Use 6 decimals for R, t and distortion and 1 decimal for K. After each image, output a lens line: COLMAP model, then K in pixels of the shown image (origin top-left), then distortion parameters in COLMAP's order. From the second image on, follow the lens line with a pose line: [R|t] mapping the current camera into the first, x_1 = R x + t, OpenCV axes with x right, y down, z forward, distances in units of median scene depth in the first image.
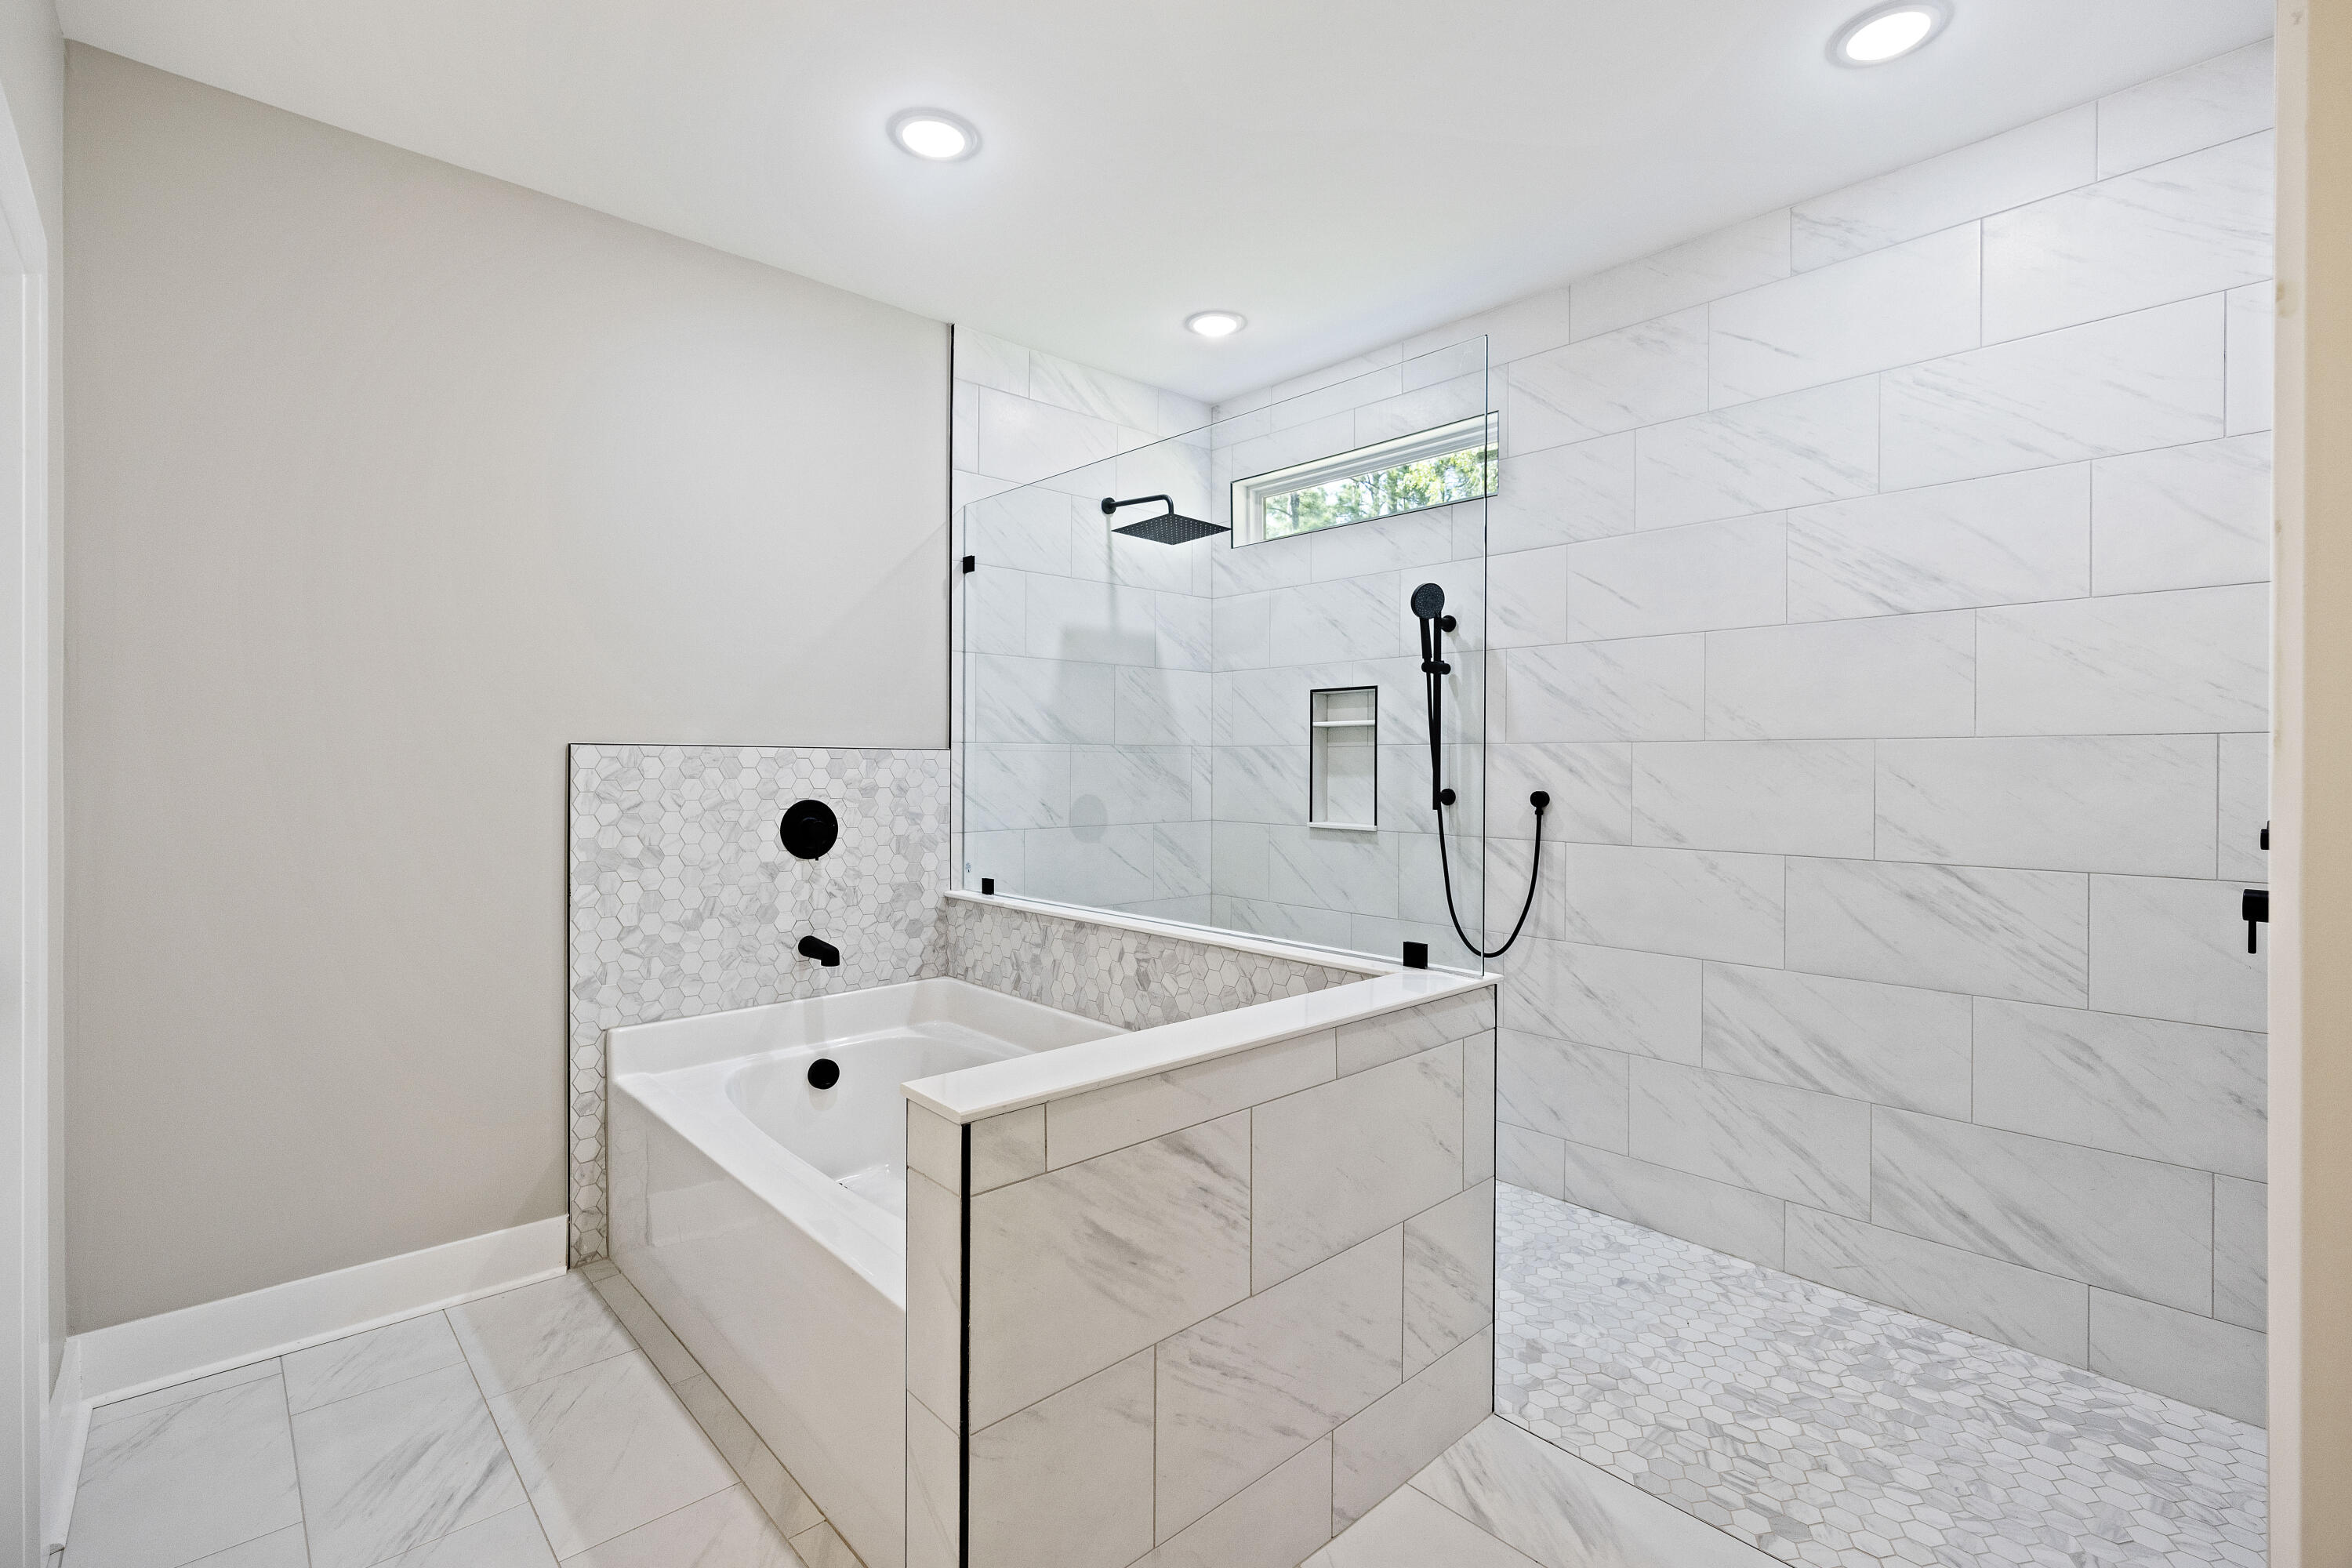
lens RADIAL K [[1071.6, 0, 1174.9], [0, 1071.6, 770.9], [0, 0, 1]] dist [0.001272, 0.000744]
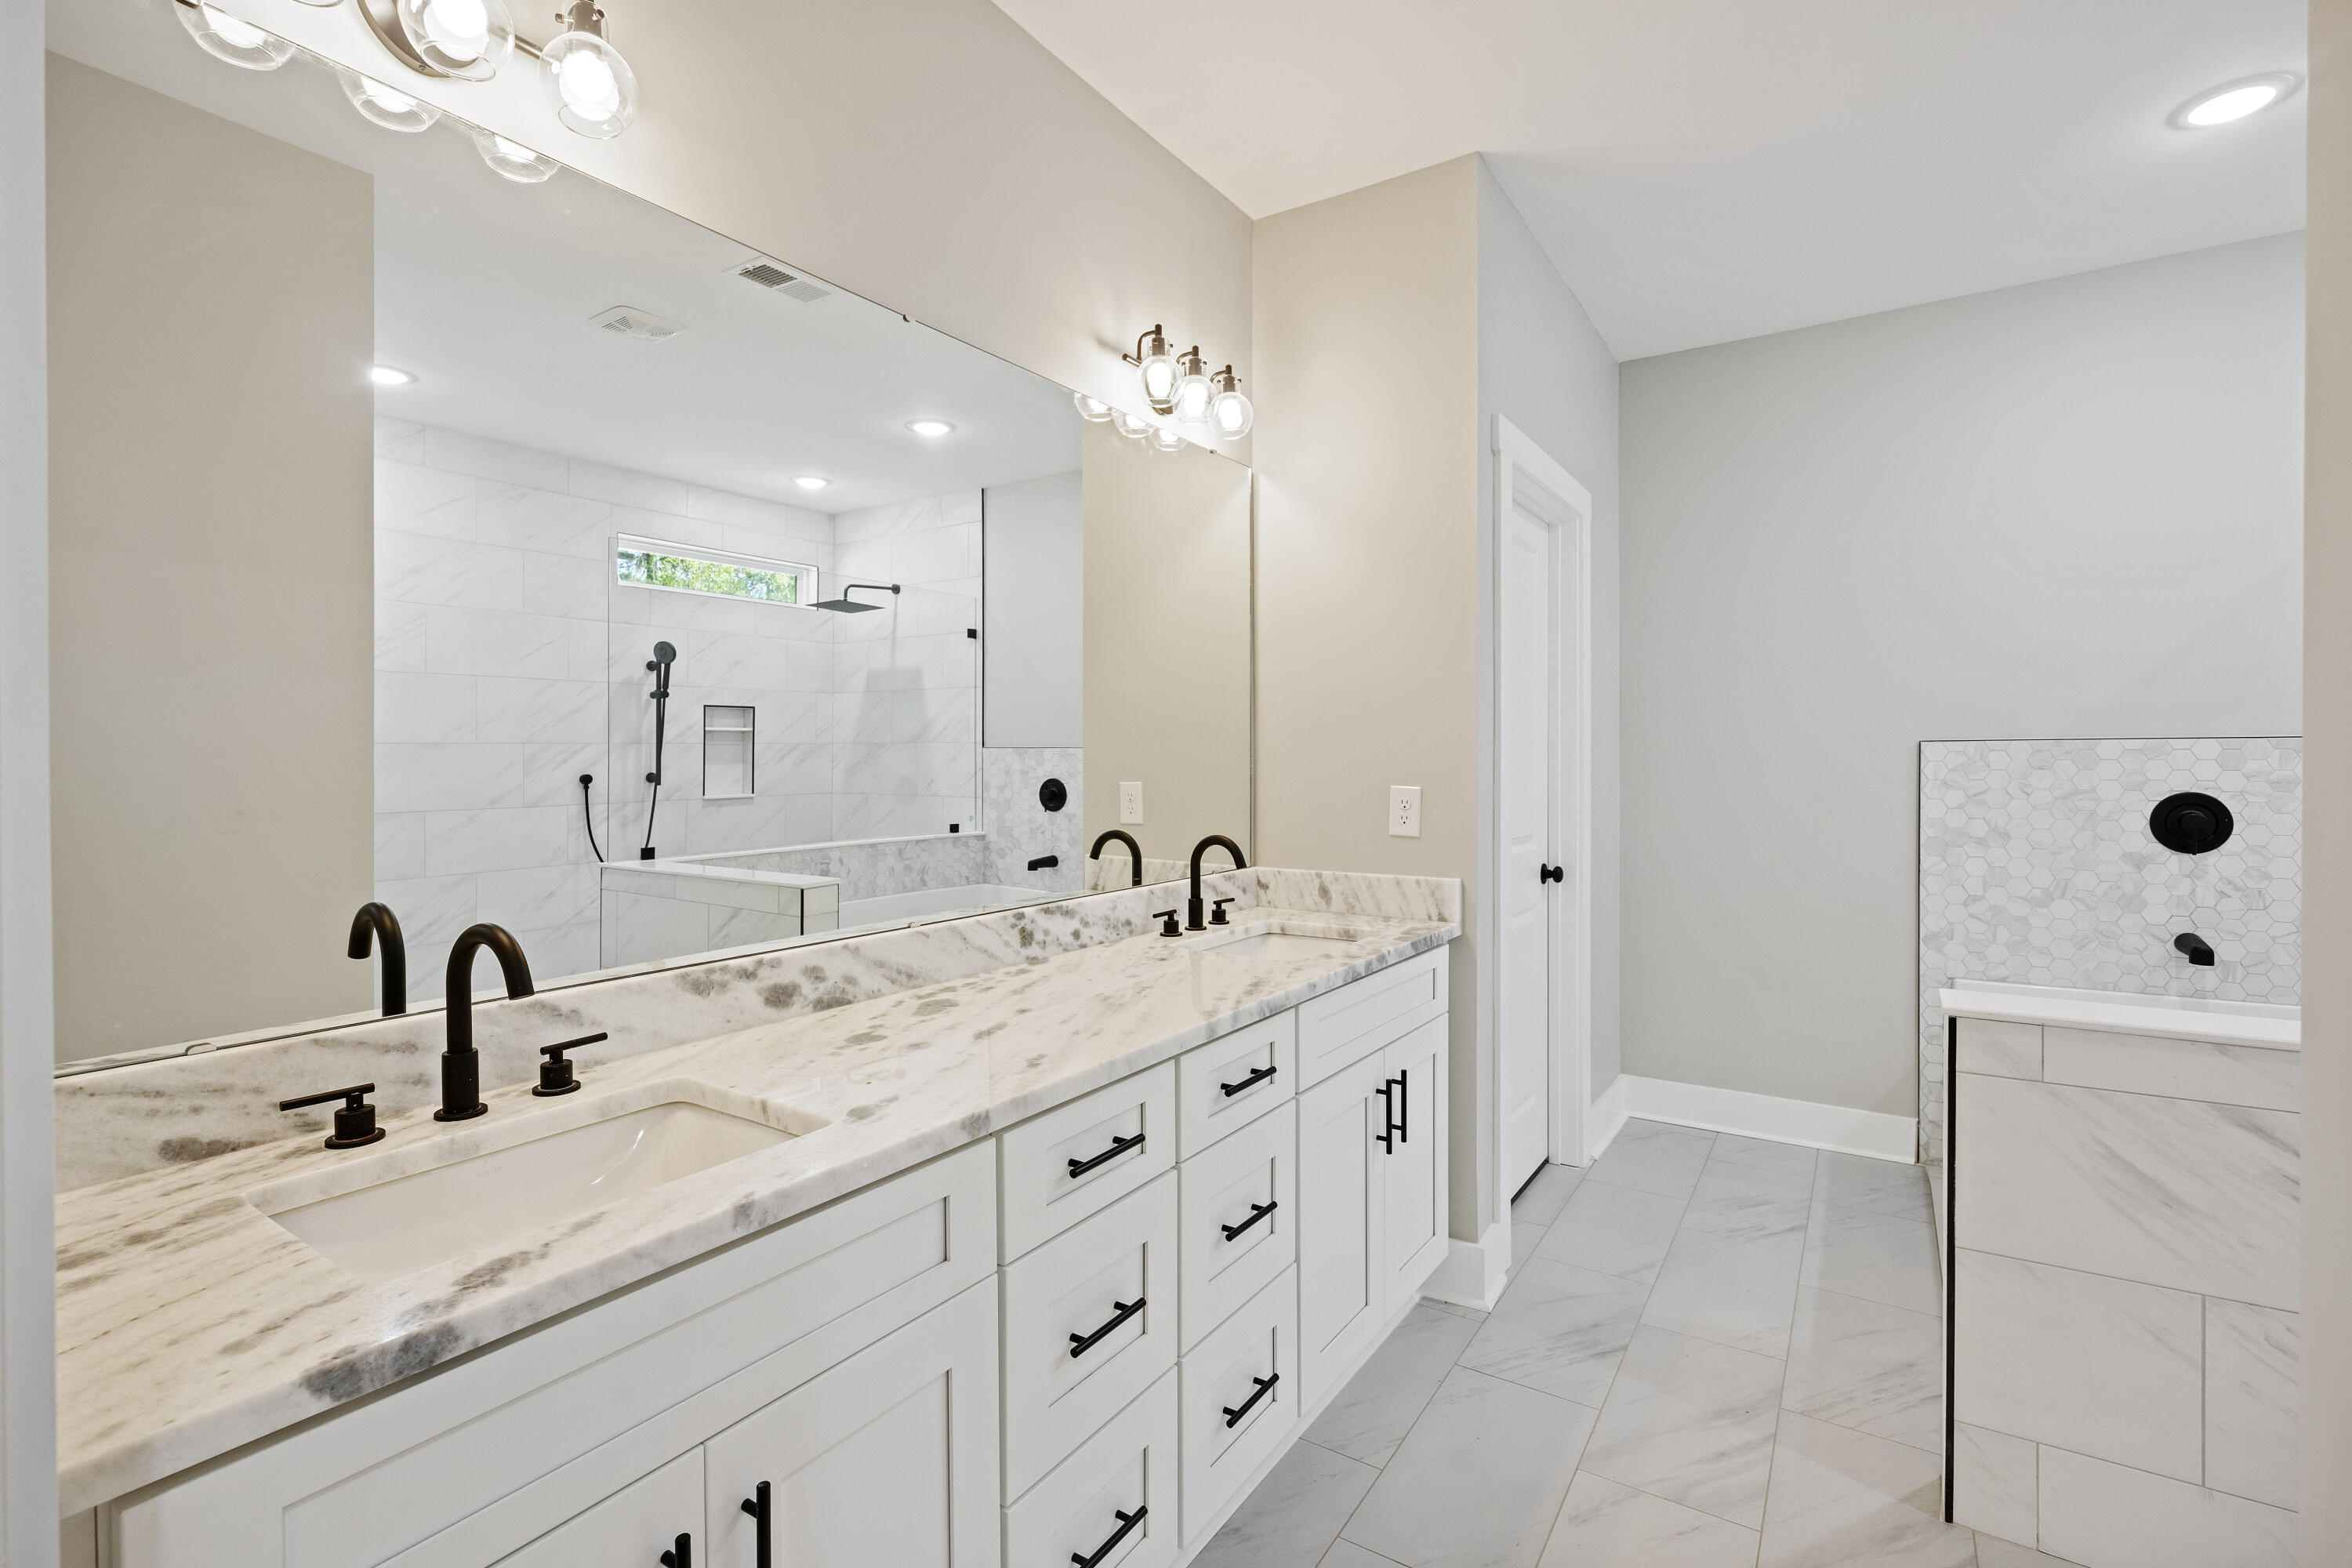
lens RADIAL K [[1071.6, 0, 1174.9], [0, 1071.6, 770.9], [0, 0, 1]] dist [0.001272, 0.000744]
pose [[0.244427, 0.002199, -0.969665, 0.414937], [0.000187, 0.999997, 0.002315, 0.005934], [0.969668, -0.000748, 0.244426, -0.136676]]
